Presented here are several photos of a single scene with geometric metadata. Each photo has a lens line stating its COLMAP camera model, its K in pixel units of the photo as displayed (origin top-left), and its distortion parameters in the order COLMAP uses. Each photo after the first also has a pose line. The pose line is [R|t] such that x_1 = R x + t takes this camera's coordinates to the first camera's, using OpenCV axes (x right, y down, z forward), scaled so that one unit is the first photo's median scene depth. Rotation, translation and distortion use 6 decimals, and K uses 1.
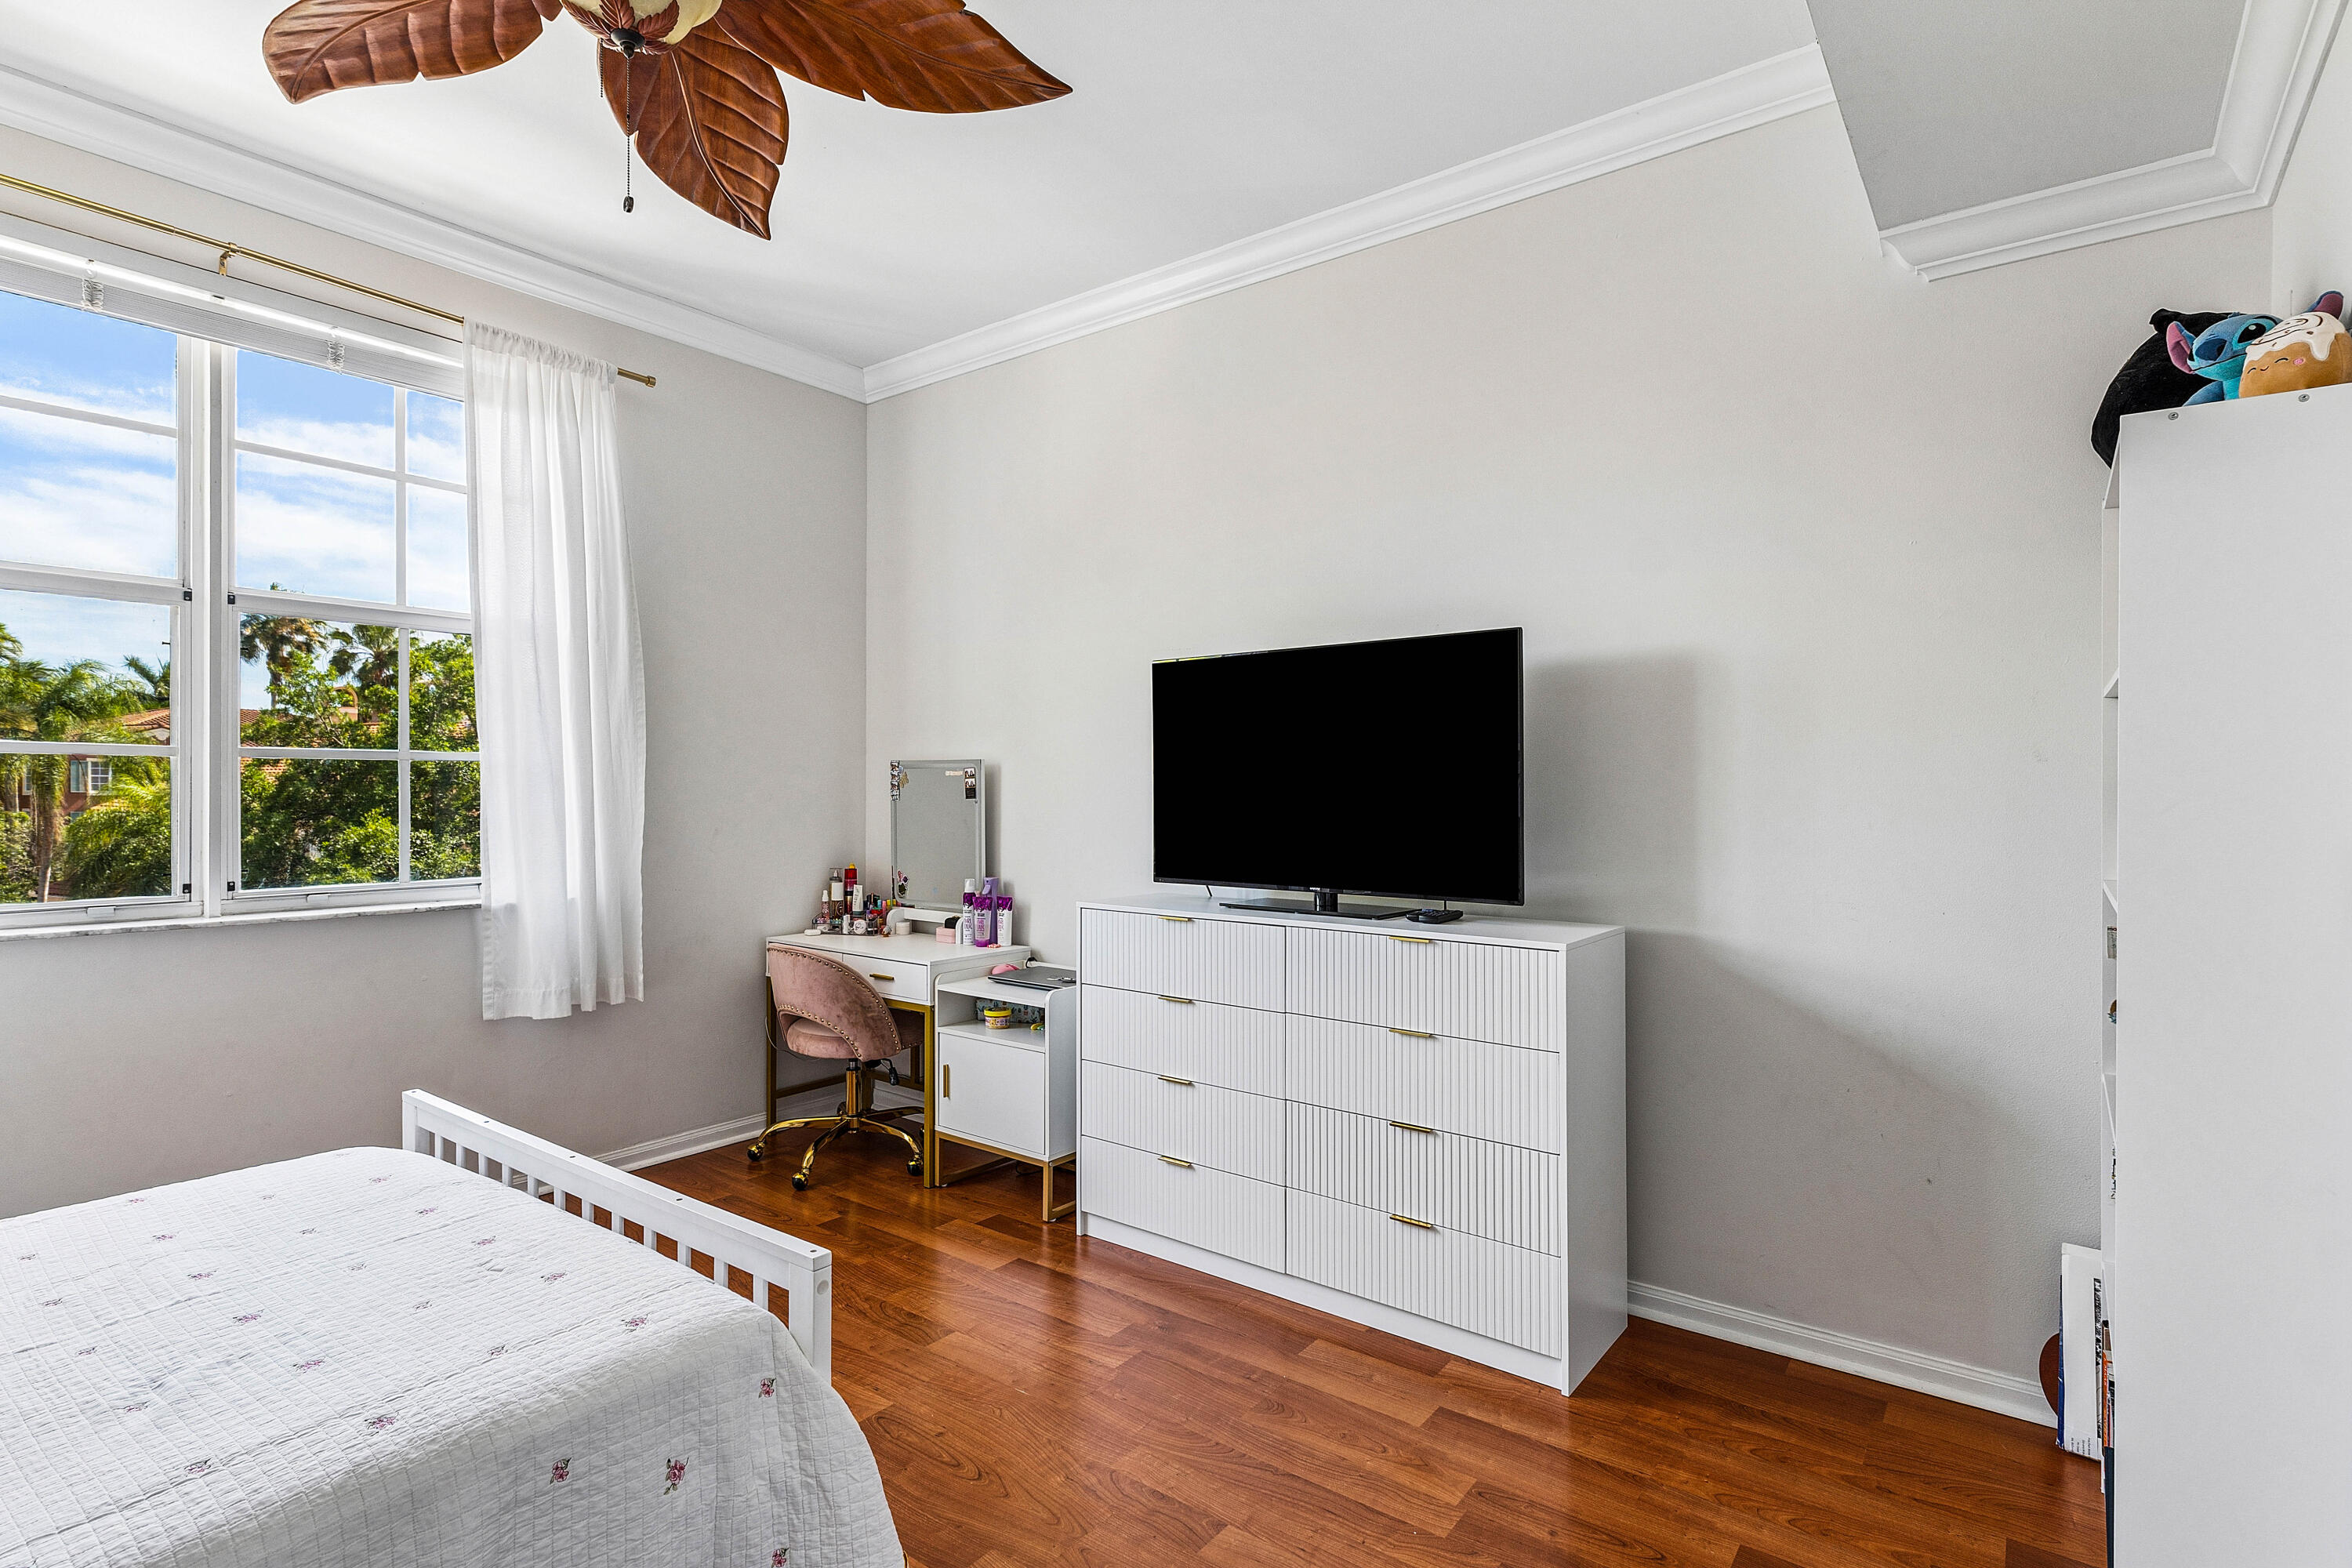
lens RADIAL K [[1139.9, 0, 1171.5], [0, 1139.9, 791.8], [0, 0, 1]] dist [0.002986, -0.000891]
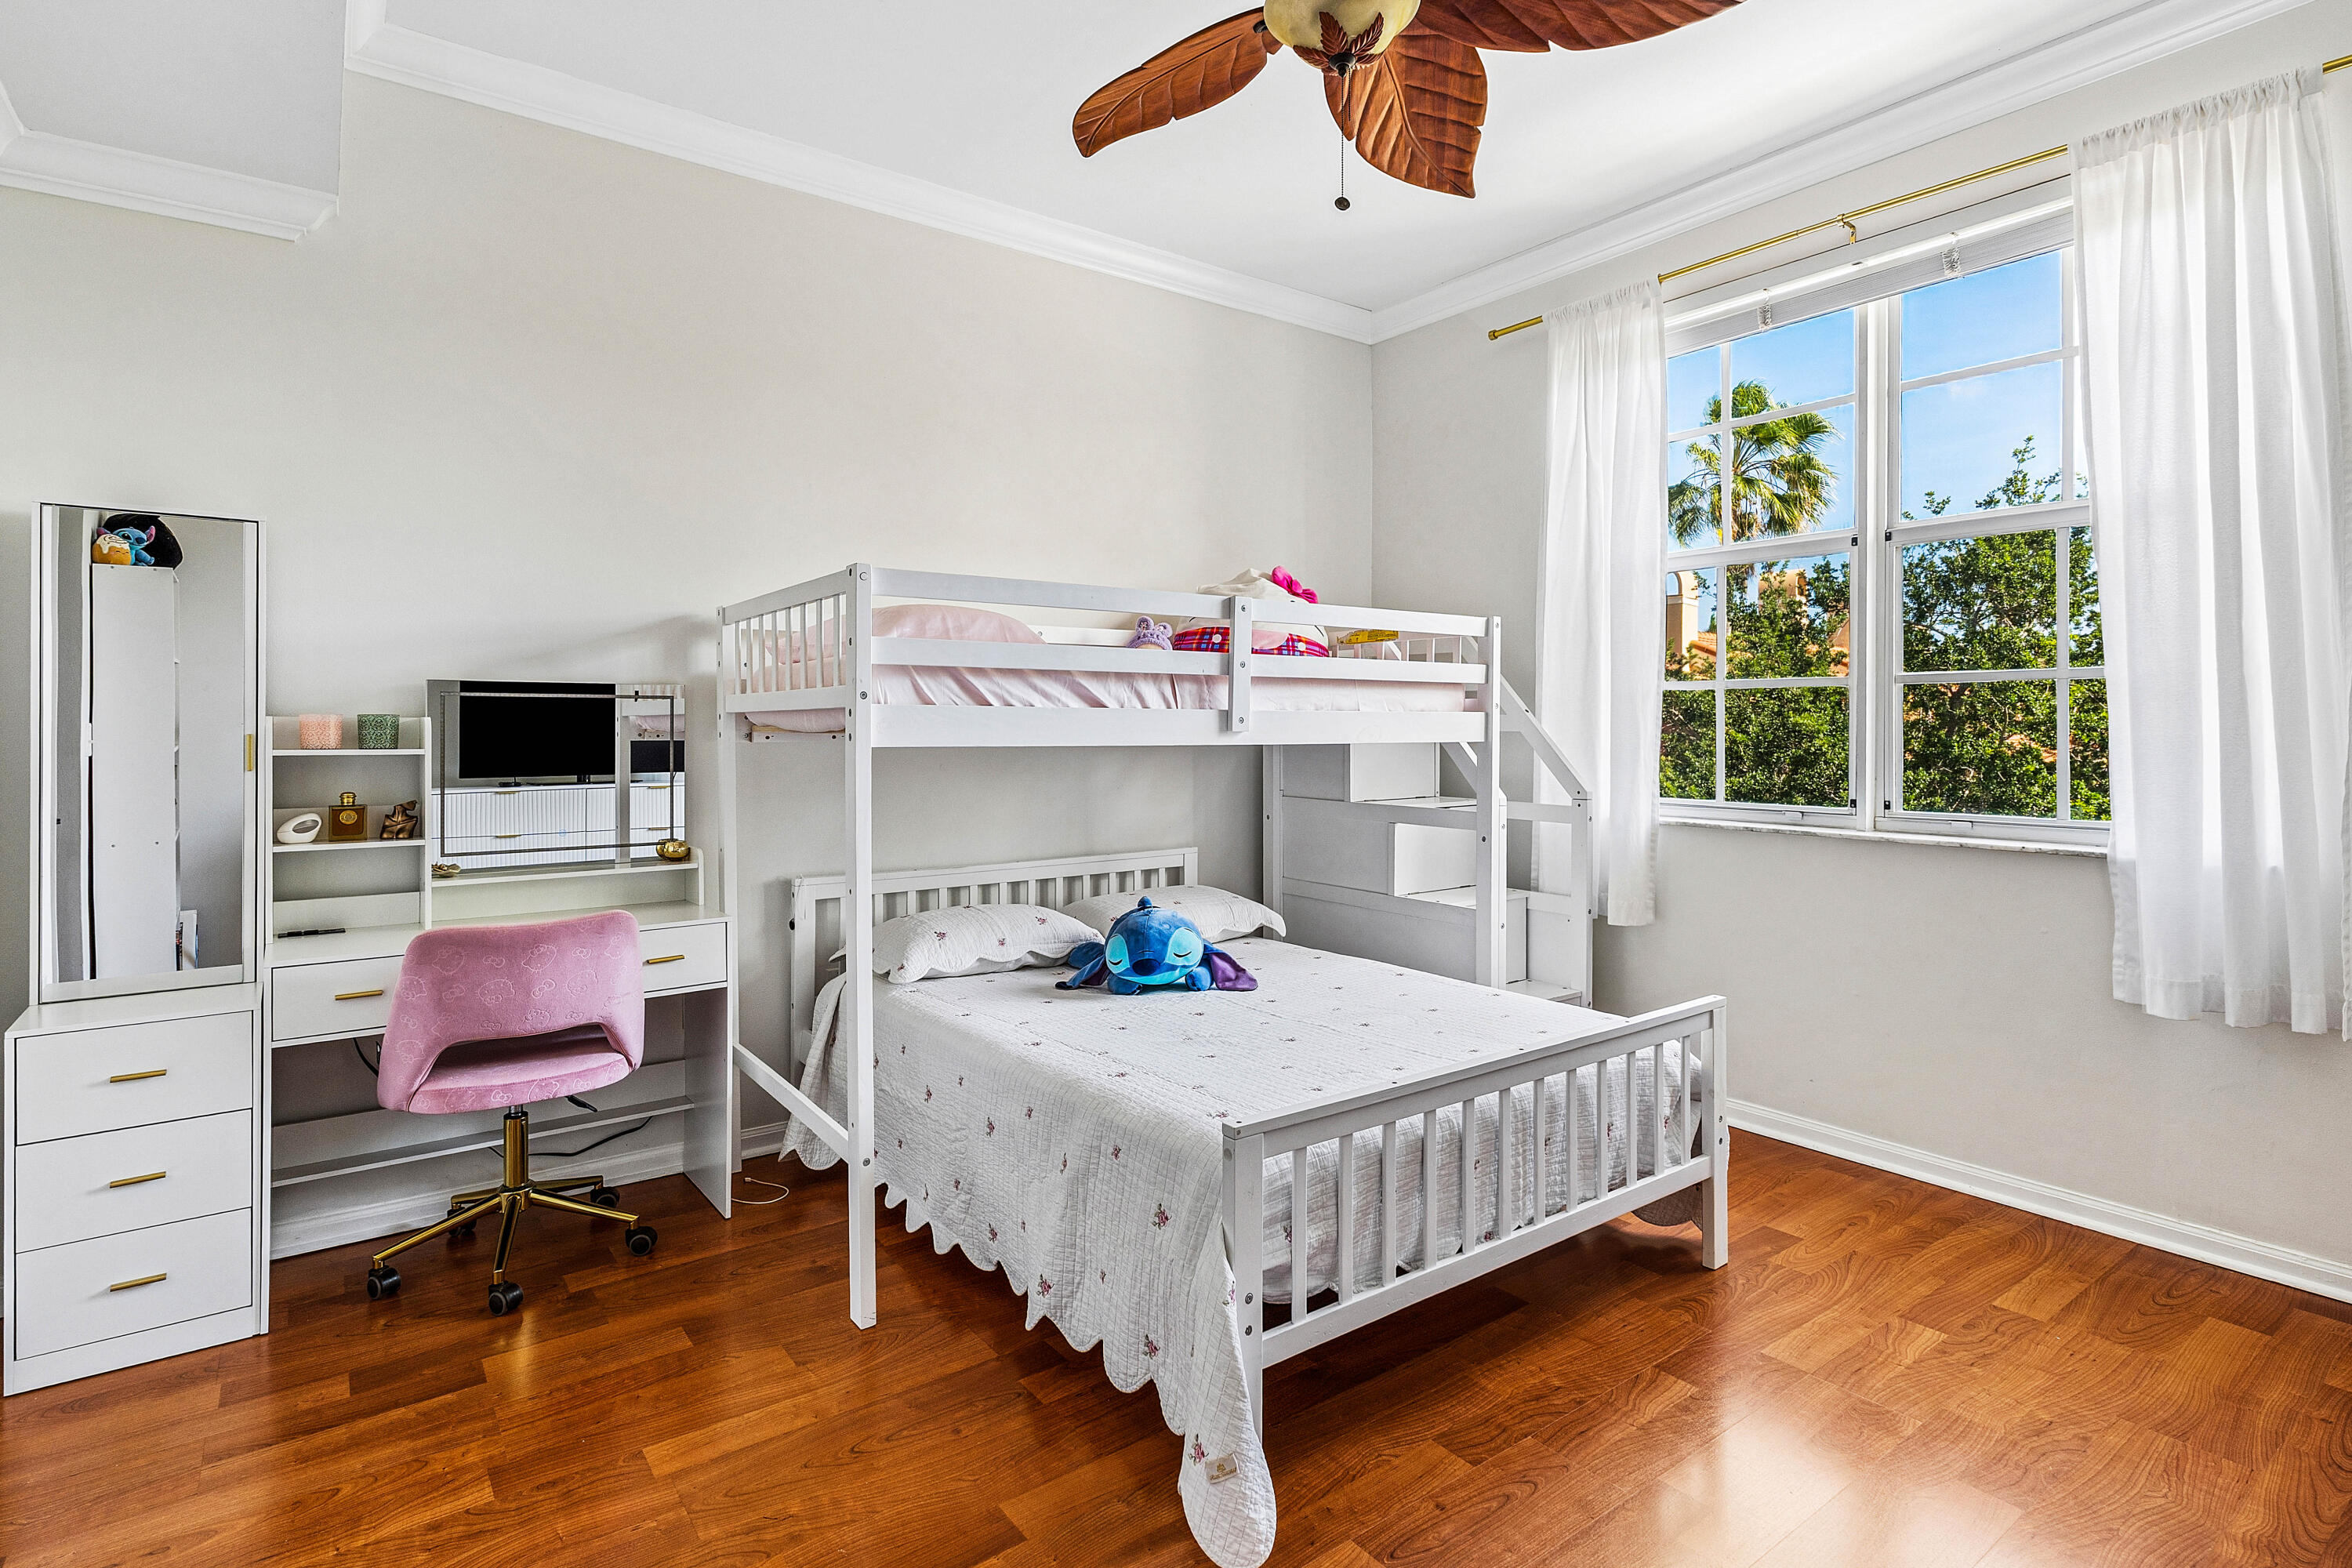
lens RADIAL K [[1139.9, 0, 1106.9], [0, 1139.9, 723.6], [0, 0, 1]] dist [0.002986, -0.000891]
pose [[-0.309096, 0.004579, -0.951020, 0.412596], [0.008855, 0.999959, 0.001936, -0.001525], [0.950990, -0.007823, -0.309124, 0.627742]]
